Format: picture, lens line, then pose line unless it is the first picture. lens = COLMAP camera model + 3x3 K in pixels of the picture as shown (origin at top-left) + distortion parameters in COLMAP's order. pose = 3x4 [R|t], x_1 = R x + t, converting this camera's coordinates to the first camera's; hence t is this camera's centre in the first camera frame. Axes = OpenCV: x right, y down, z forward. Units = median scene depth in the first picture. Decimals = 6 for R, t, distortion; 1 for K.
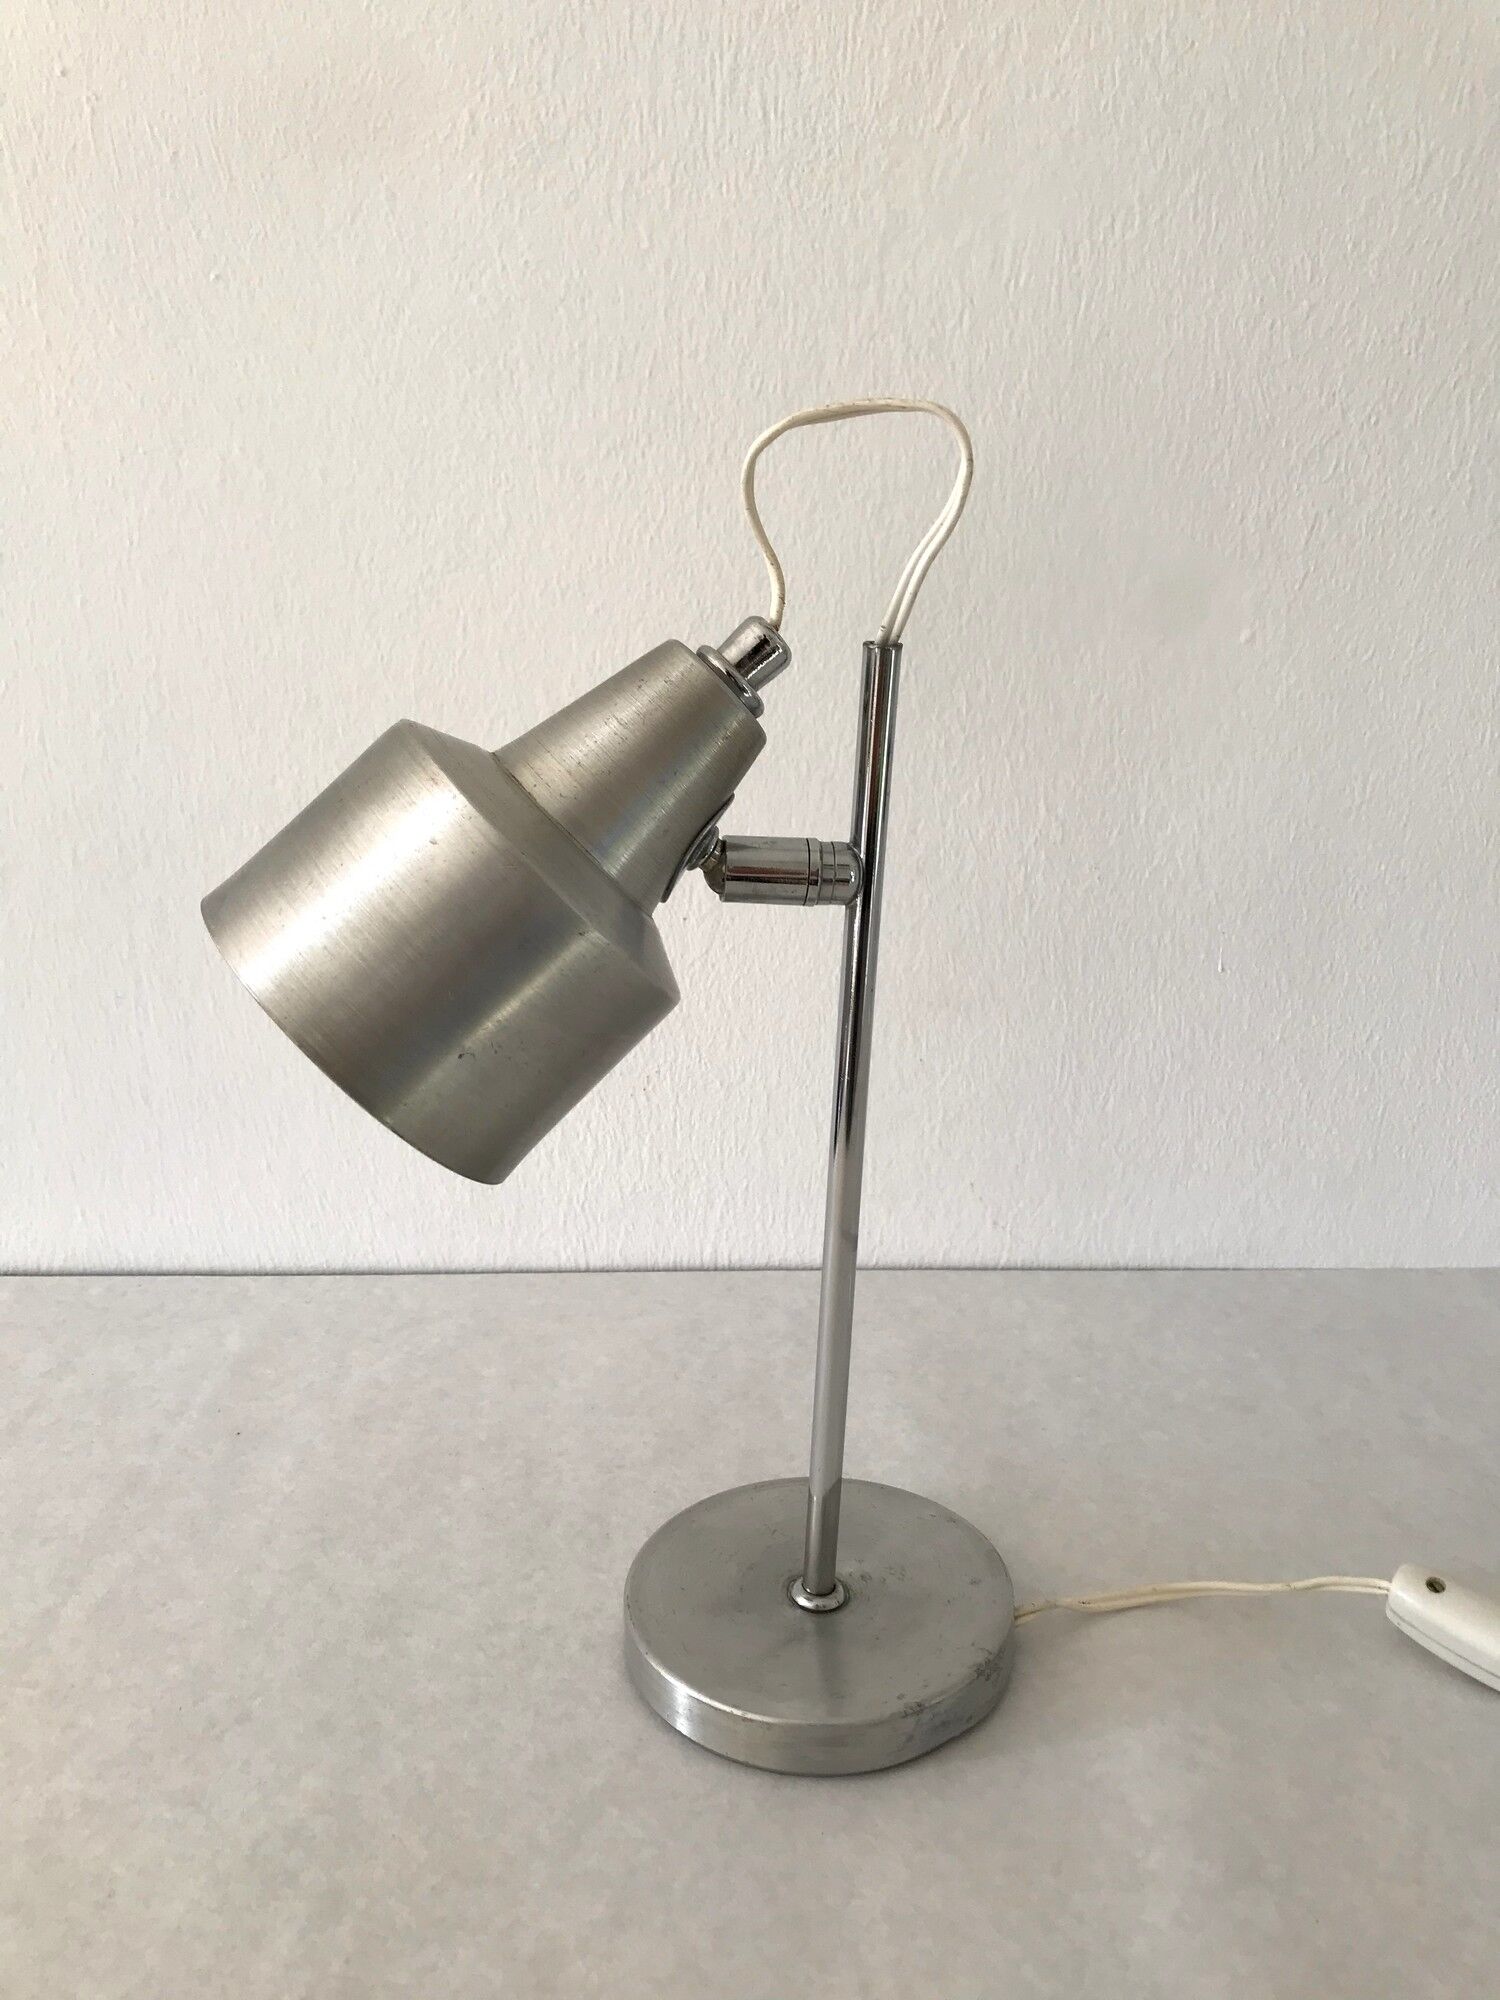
lens RADIAL K [[1661.3, 0, 768.4], [0, 1661.3, 999.1], [0, 0, 1]] dist [-0.001058, -0.010829]
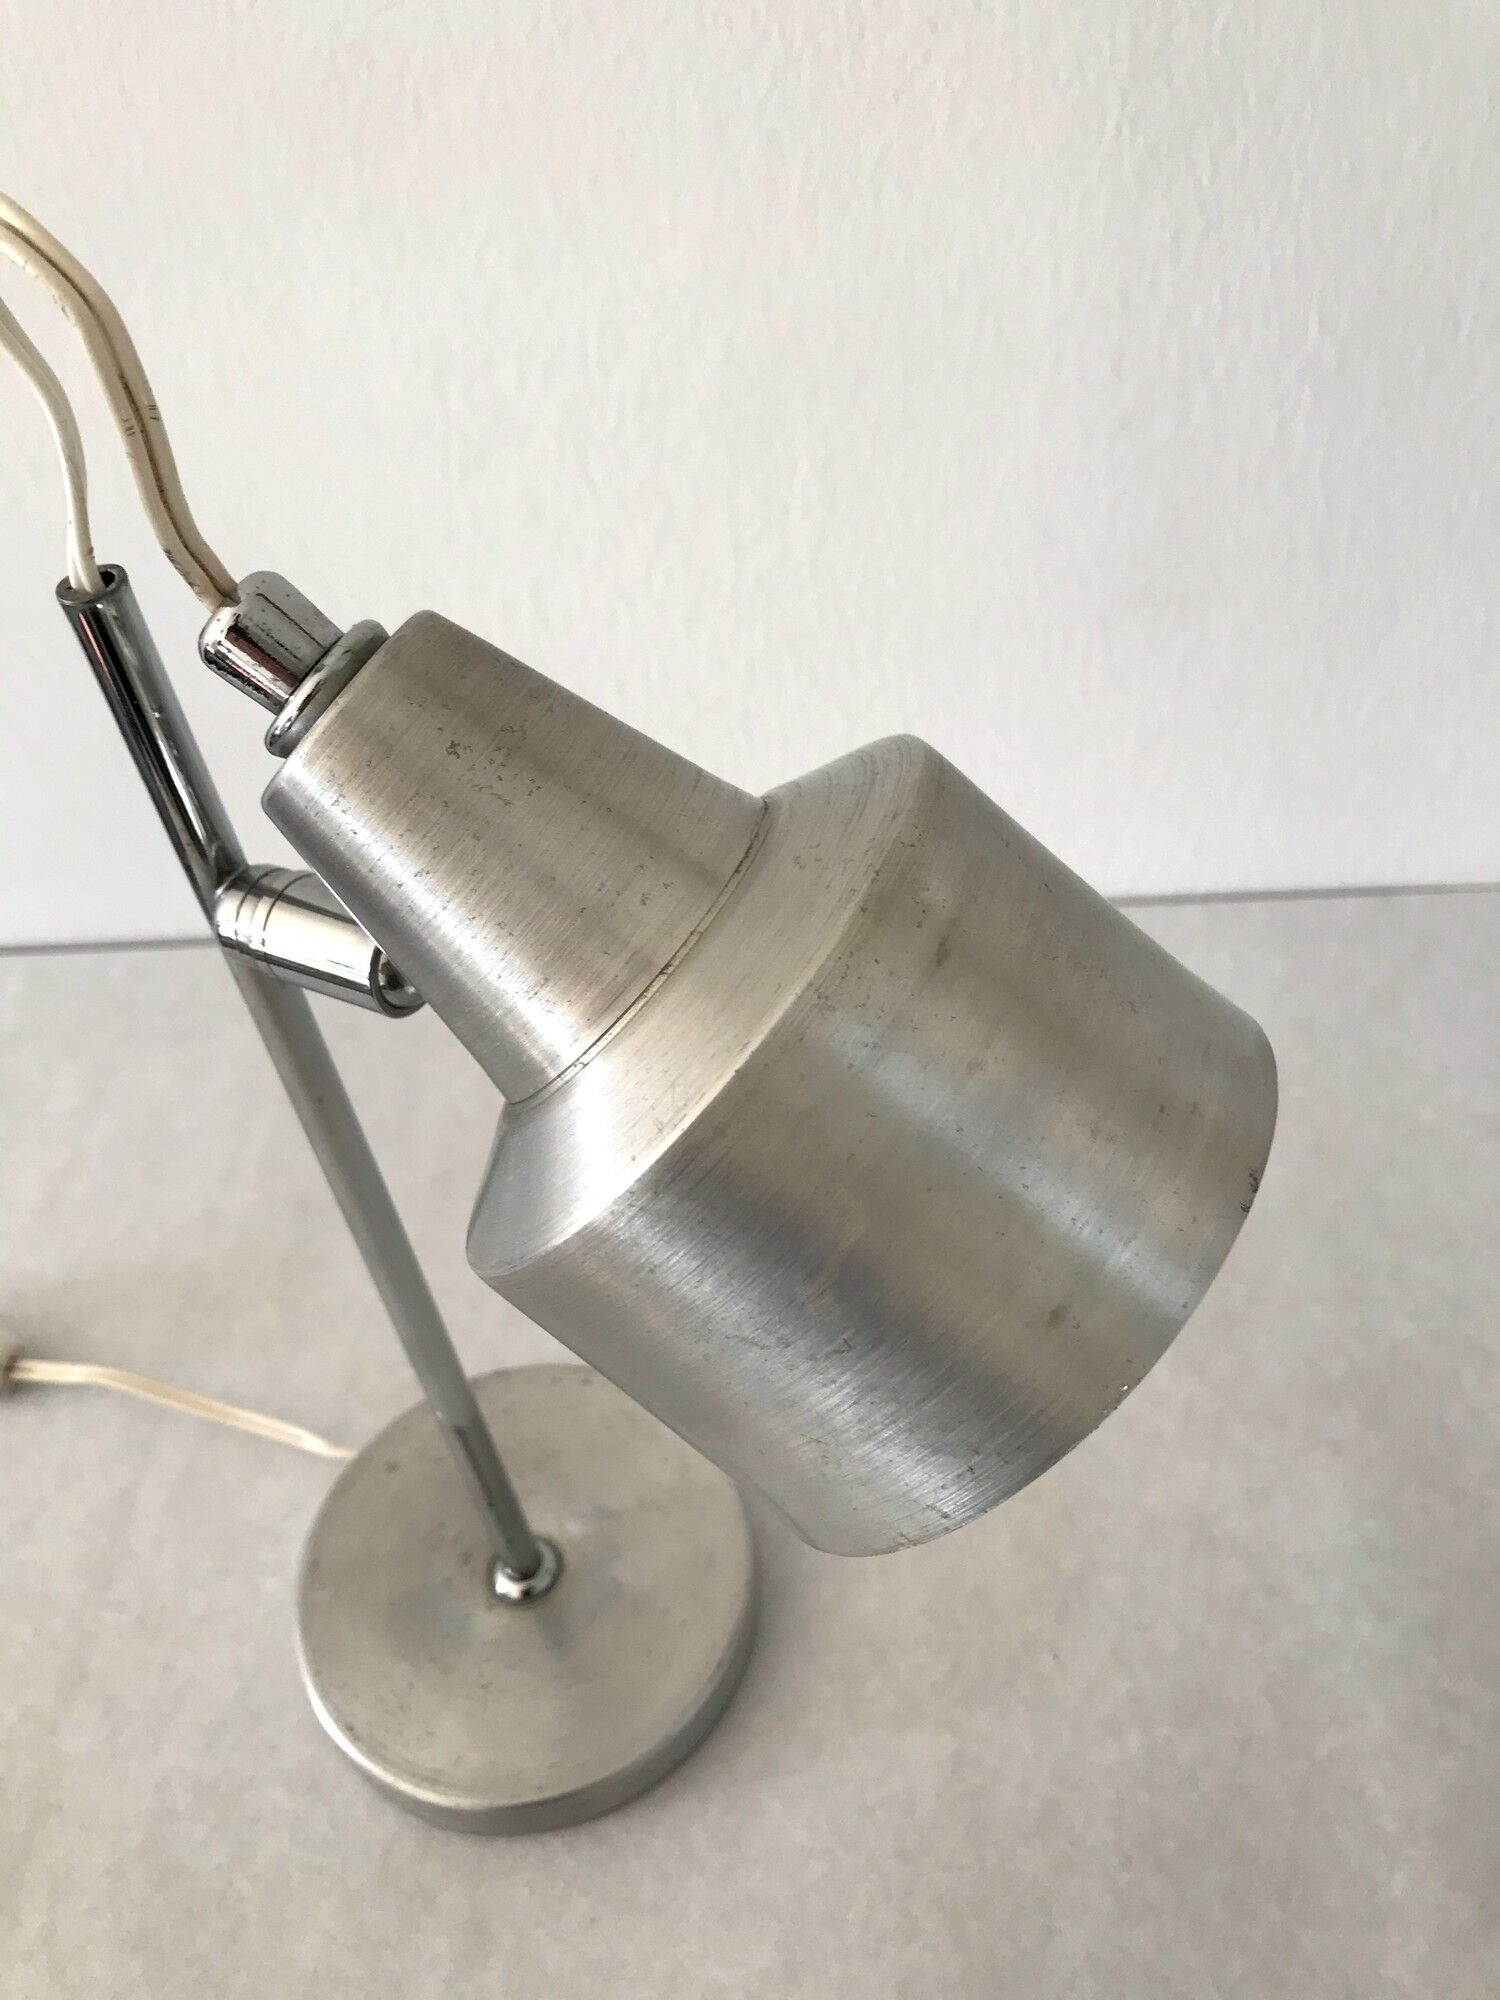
lens RADIAL K [[1668.8, 0, 759.6], [0, 1668.8, 988.2], [0, 0, 1]] dist [-0.011989, 0.005124]
pose [[0.996694, -0.029785, -0.075585, -0.018402], [0.061892, 0.881057, 0.468943, -0.274718], [0.052627, -0.472071, 0.879988, 0.366597]]
